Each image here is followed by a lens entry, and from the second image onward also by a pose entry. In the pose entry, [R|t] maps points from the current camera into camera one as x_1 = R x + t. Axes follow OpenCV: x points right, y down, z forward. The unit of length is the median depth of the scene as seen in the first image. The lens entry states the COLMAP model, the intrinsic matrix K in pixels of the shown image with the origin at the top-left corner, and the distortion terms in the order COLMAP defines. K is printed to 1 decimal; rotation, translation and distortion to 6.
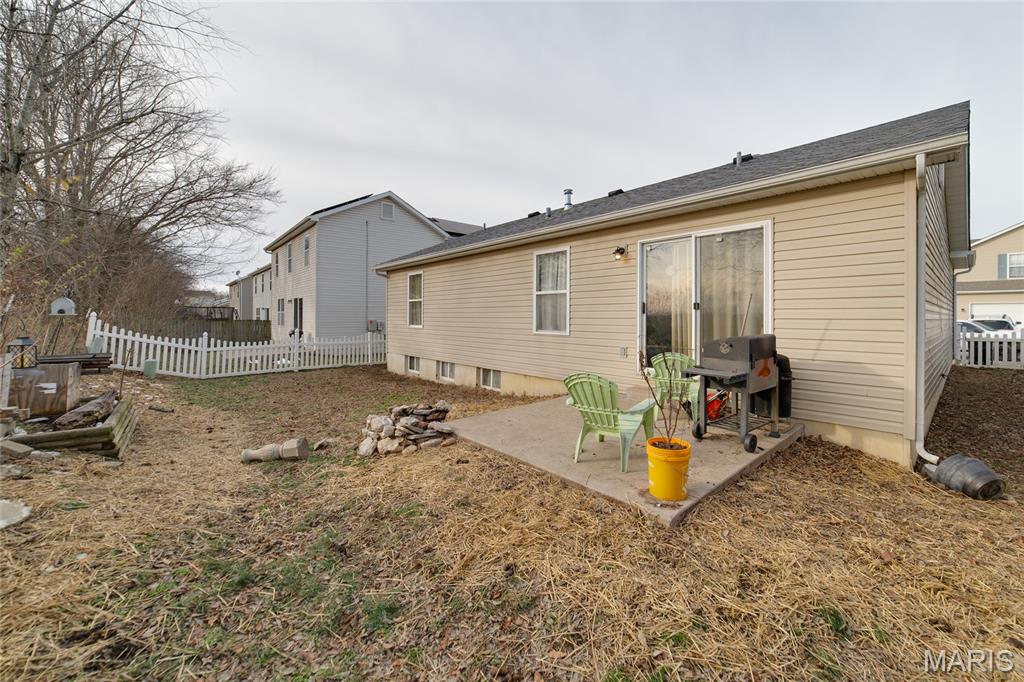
lens RADIAL K [[400.9, 0, 514.7], [0, 400.9, 342.1], [0, 0, 1]] dist [-0.022806, 0.009721]
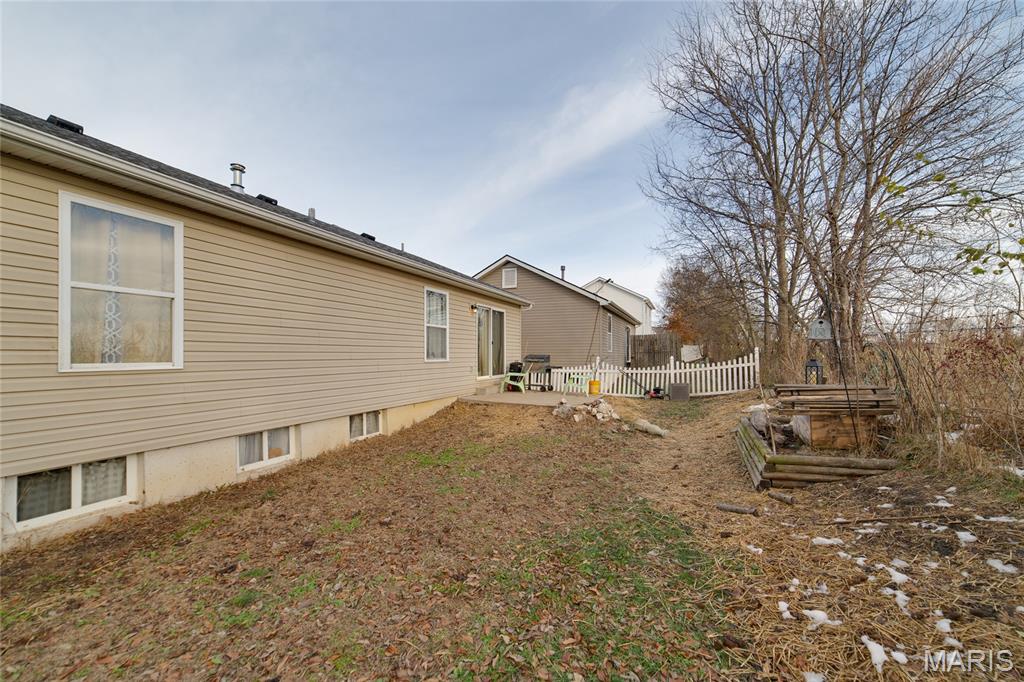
lens RADIAL K [[400.9, 0, 514.7], [0, 400.9, 342.1], [0, 0, 1]] dist [-0.022806, 0.009721]
pose [[-0.444856, 0.009557, 0.895551, -1.039859], [0.036163, 0.999319, 0.007300, -0.073850], [-0.894872, 0.035633, -0.444899, 1.279492]]
